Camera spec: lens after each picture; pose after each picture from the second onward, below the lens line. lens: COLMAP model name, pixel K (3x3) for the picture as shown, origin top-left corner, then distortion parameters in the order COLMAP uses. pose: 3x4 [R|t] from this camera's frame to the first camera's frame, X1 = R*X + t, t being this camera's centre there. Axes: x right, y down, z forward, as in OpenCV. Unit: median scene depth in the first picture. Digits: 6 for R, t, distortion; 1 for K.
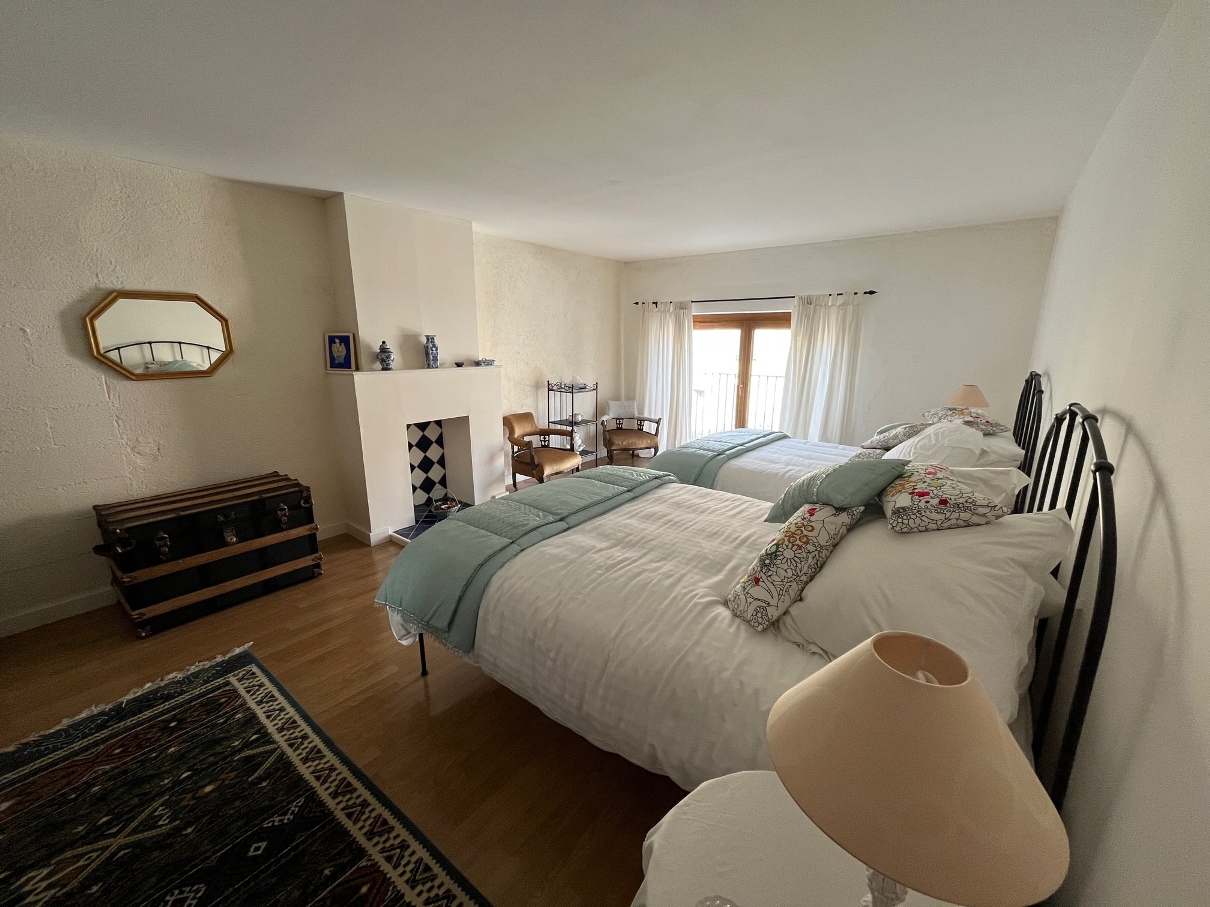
lens RADIAL K [[485.7, 0, 603.3], [0, 485.7, 453.0], [0, 0, 1]] dist [-0.002897, -0.001277]
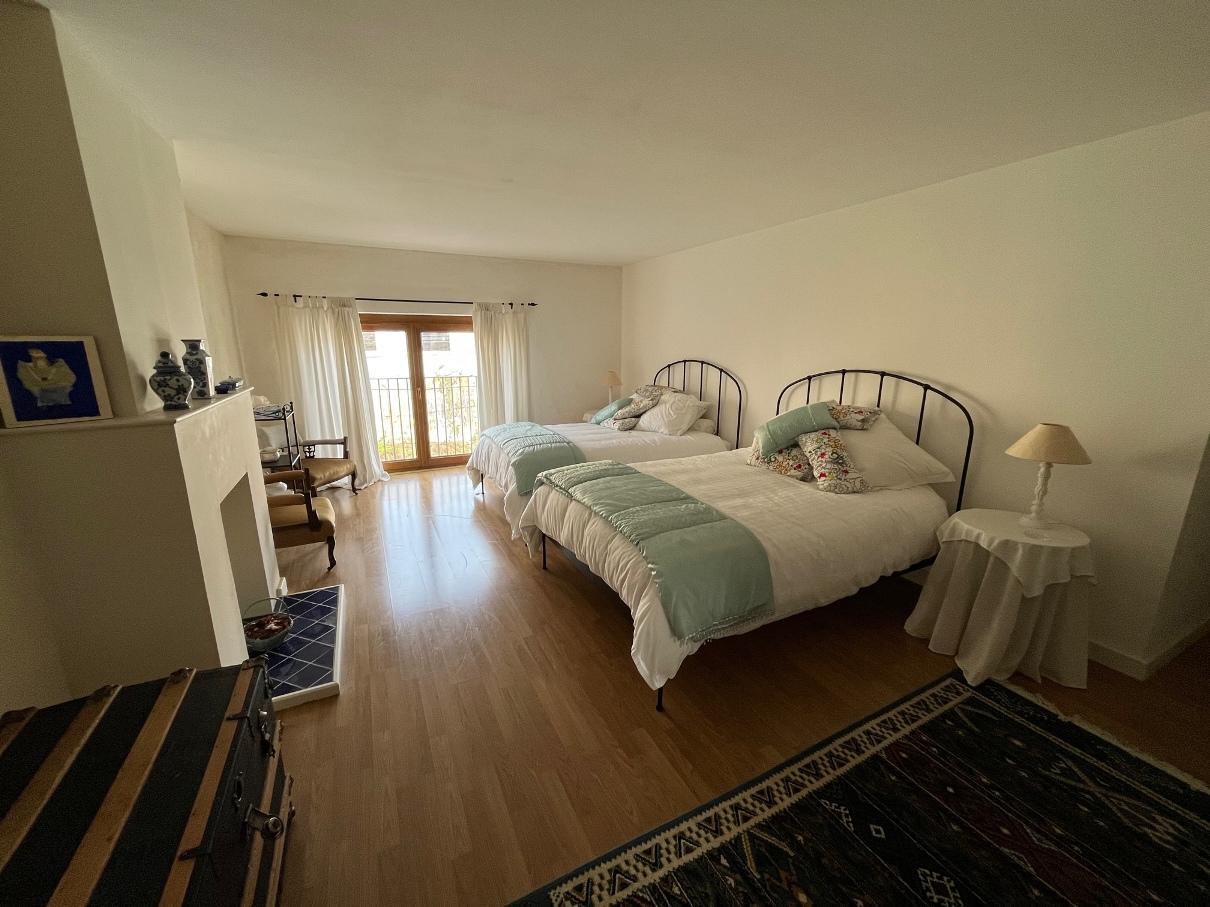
lens RADIAL K [[485.7, 0, 604.3], [0, 485.7, 452.5], [0, 0, 1]] dist [-0.002897, -0.001277]
pose [[0.431238, -0.206123, 0.878378, -0.738066], [0.204977, 0.970479, 0.127103, -0.103915], [-0.878646, 0.125236, 0.460758, 0.397150]]
